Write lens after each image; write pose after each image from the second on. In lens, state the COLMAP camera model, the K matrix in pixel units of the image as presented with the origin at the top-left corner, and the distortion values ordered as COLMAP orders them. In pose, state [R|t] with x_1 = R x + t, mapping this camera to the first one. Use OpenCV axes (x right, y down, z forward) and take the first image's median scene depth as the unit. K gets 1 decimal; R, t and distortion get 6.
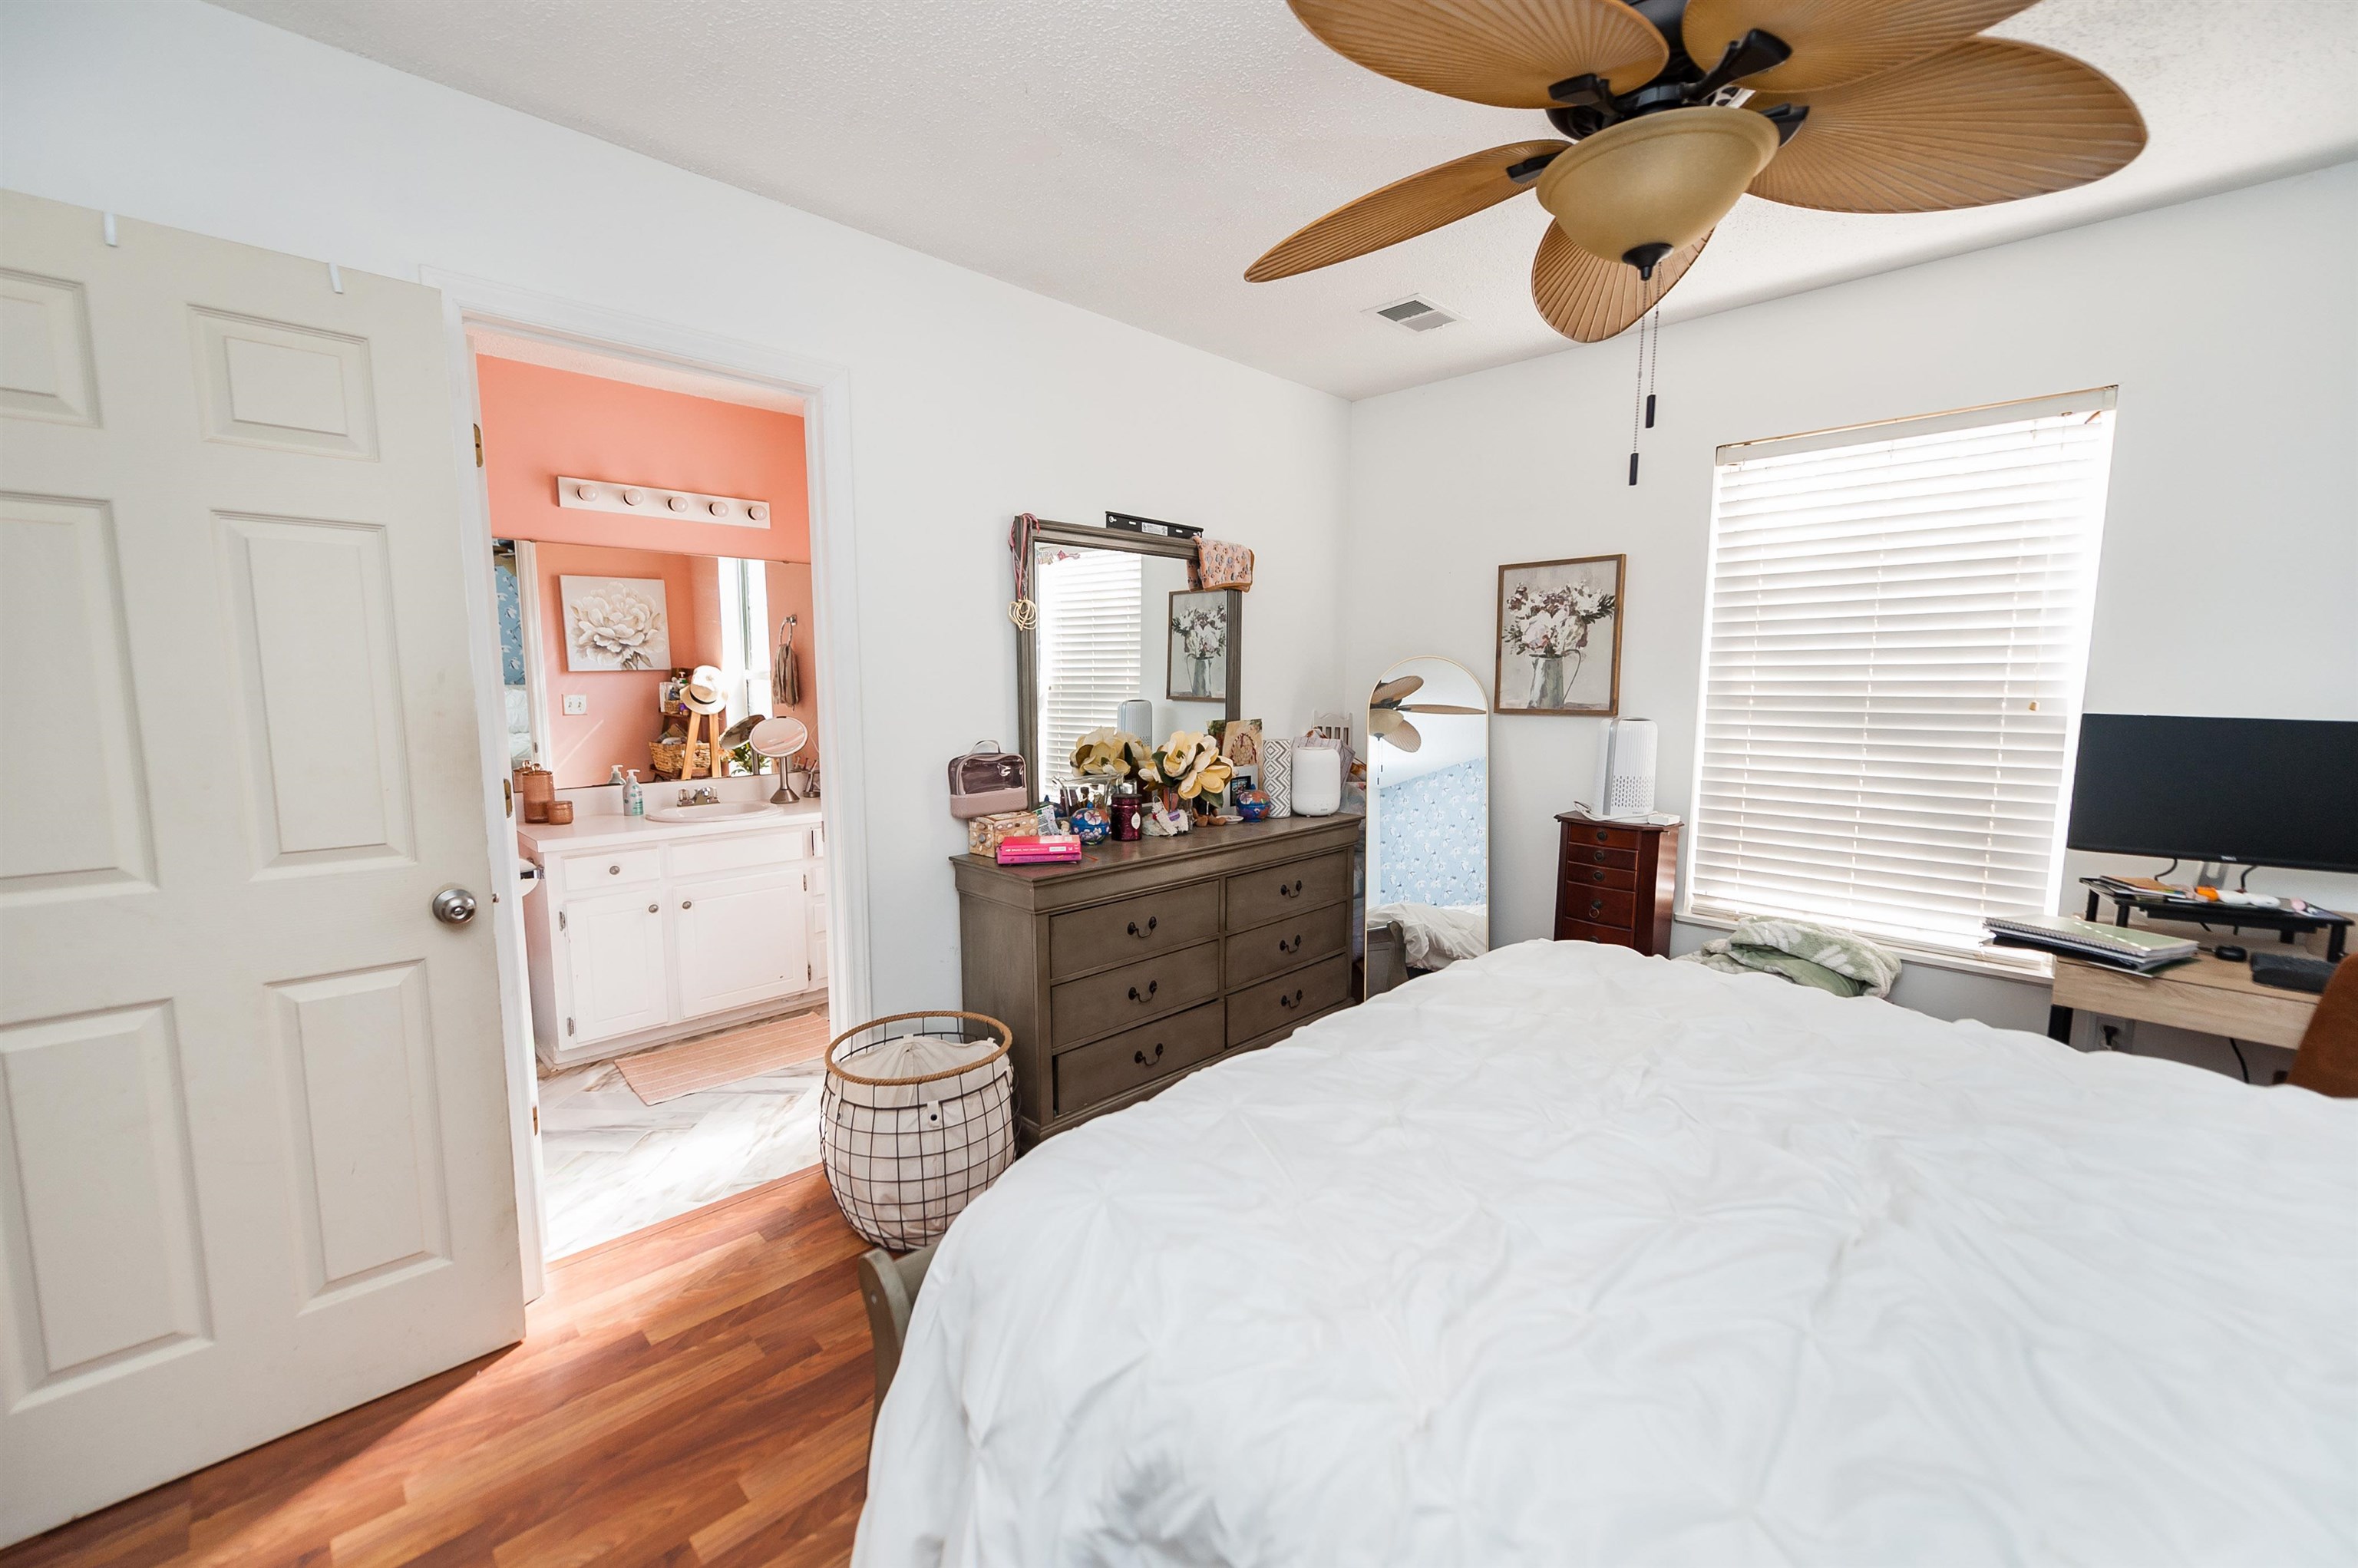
lens RADIAL K [[923.8, 0, 1184.9], [0, 923.8, 790.3], [0, 0, 1]] dist [0.012291, -0.005552]
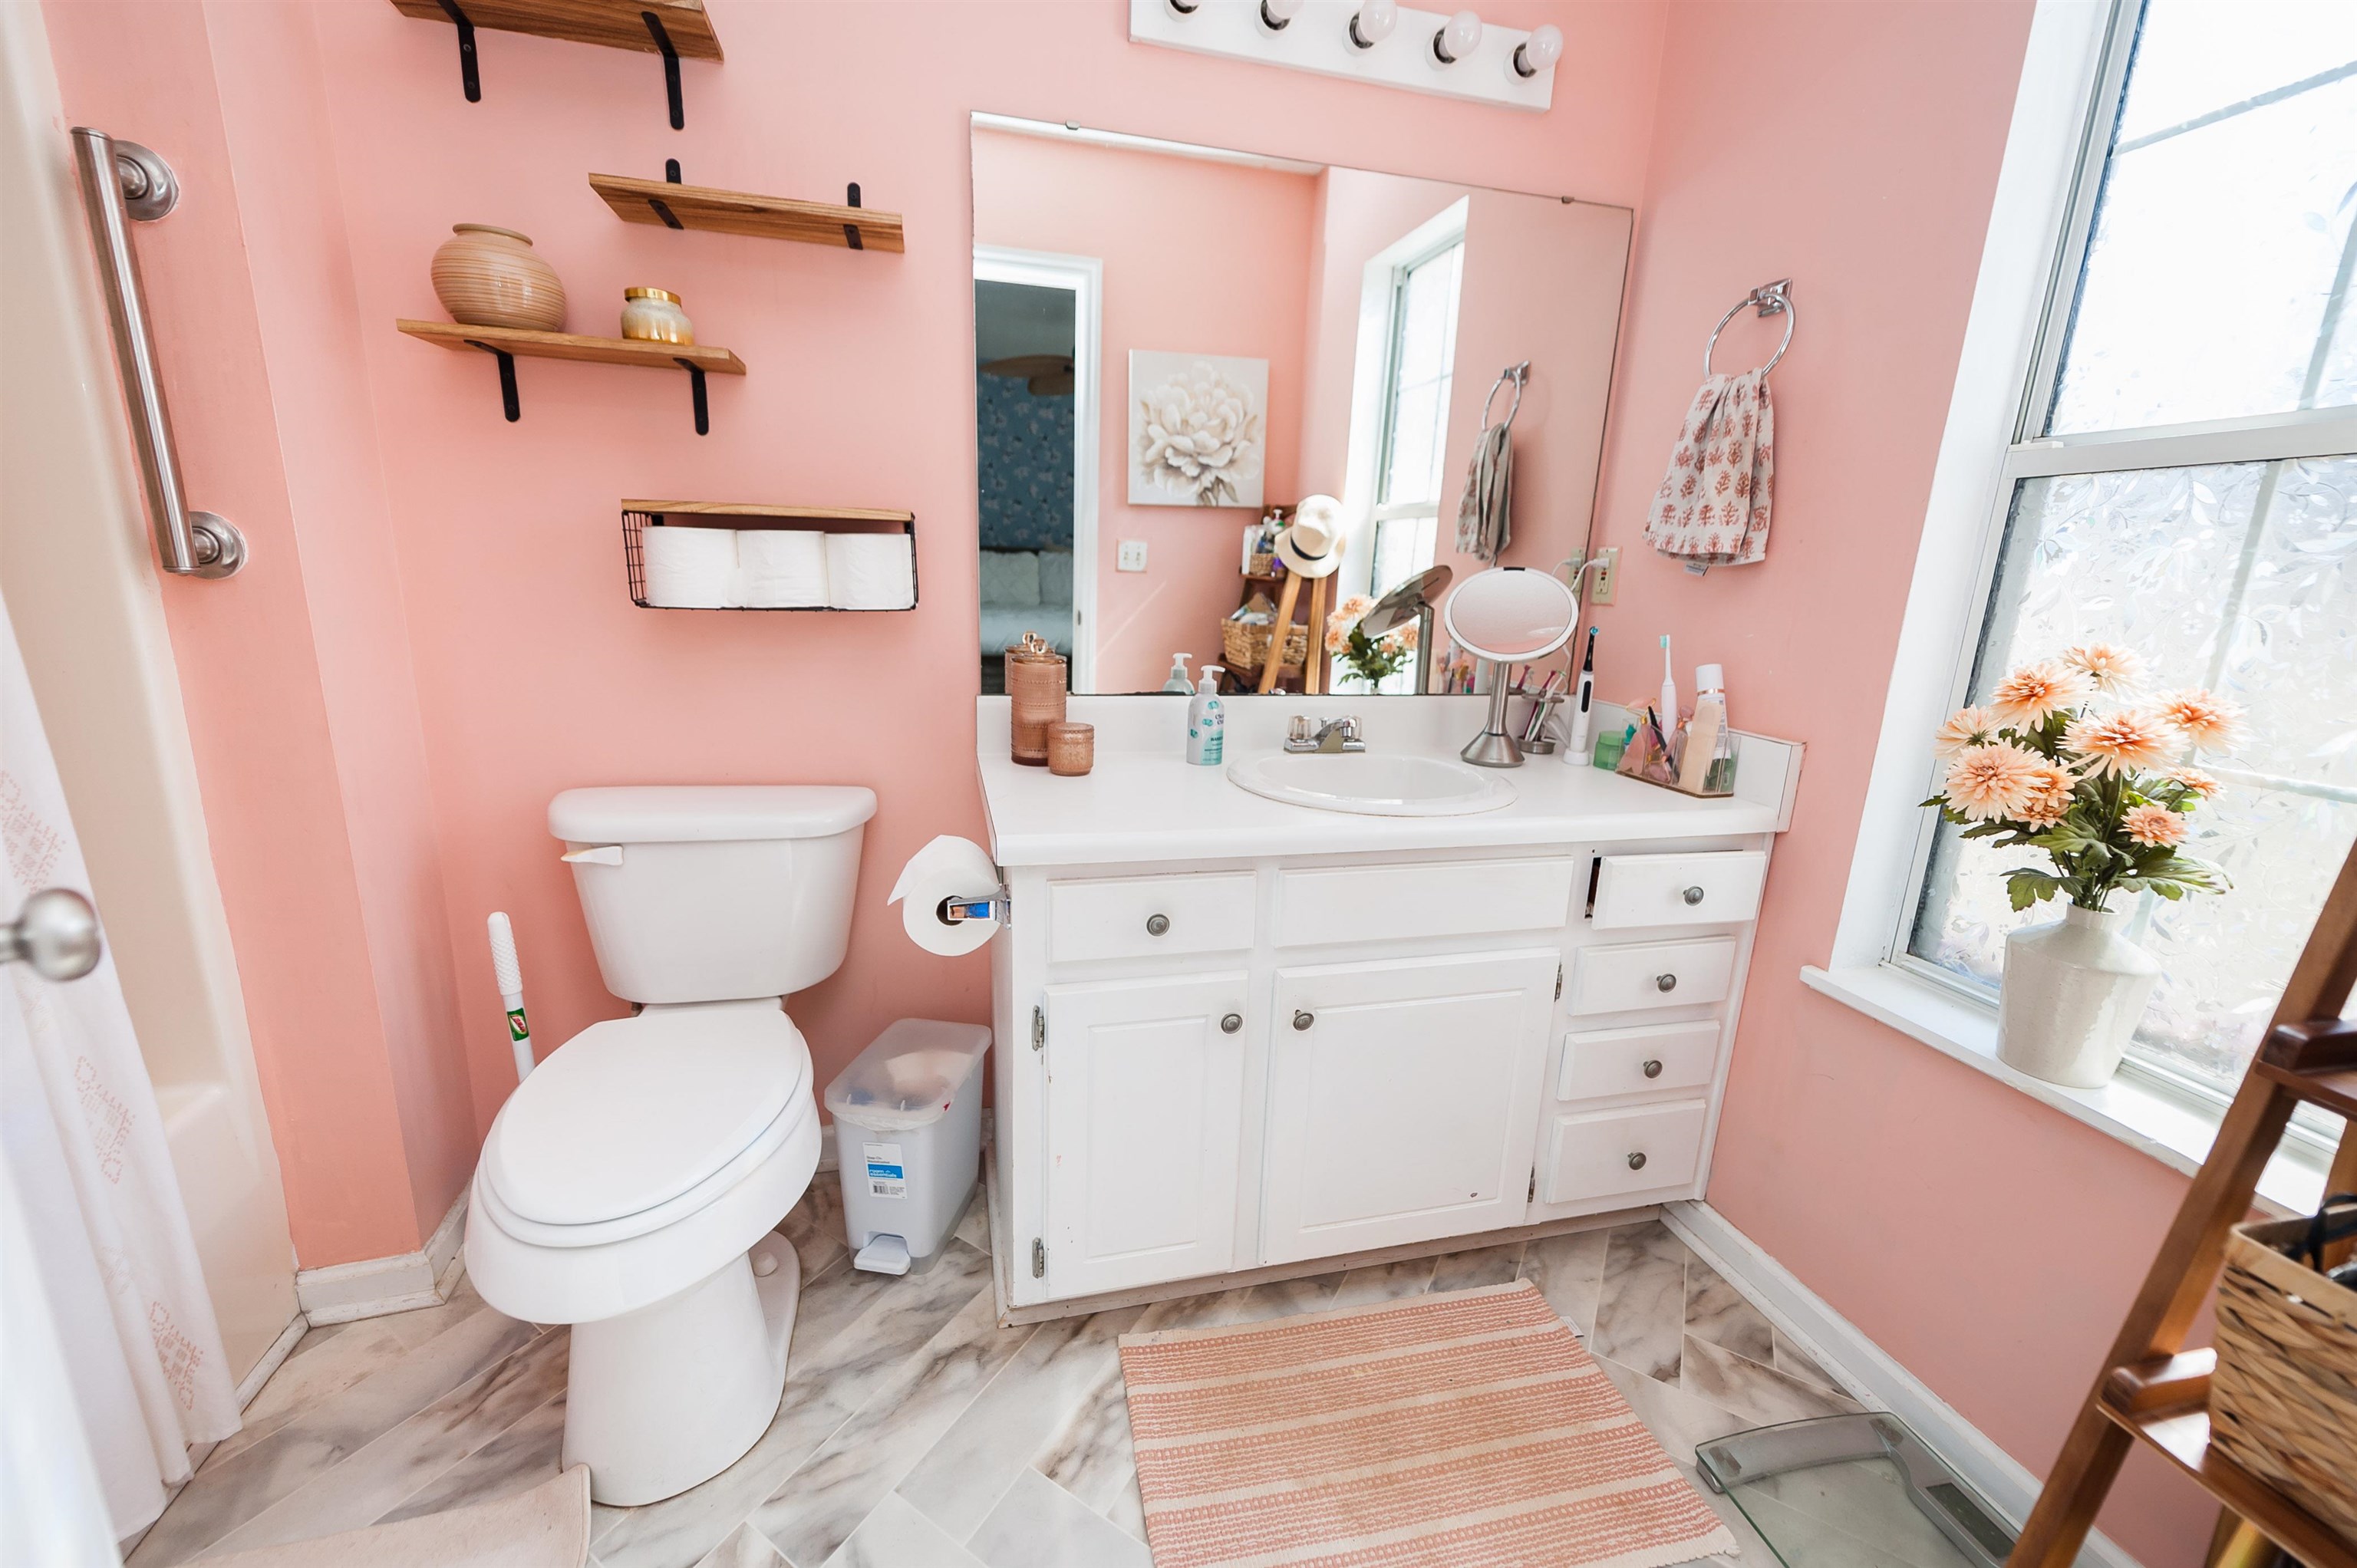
lens RADIAL K [[923.4, 0, 1184.4], [0, 923.4, 790.3], [0, 0, 1]] dist [0.012291, -0.005552]
pose [[0.858239, 0.146999, -0.491749, -0.272219], [-0.097427, 0.987348, 0.125111, -0.012567], [0.503918, -0.059466, 0.861702, 0.434029]]
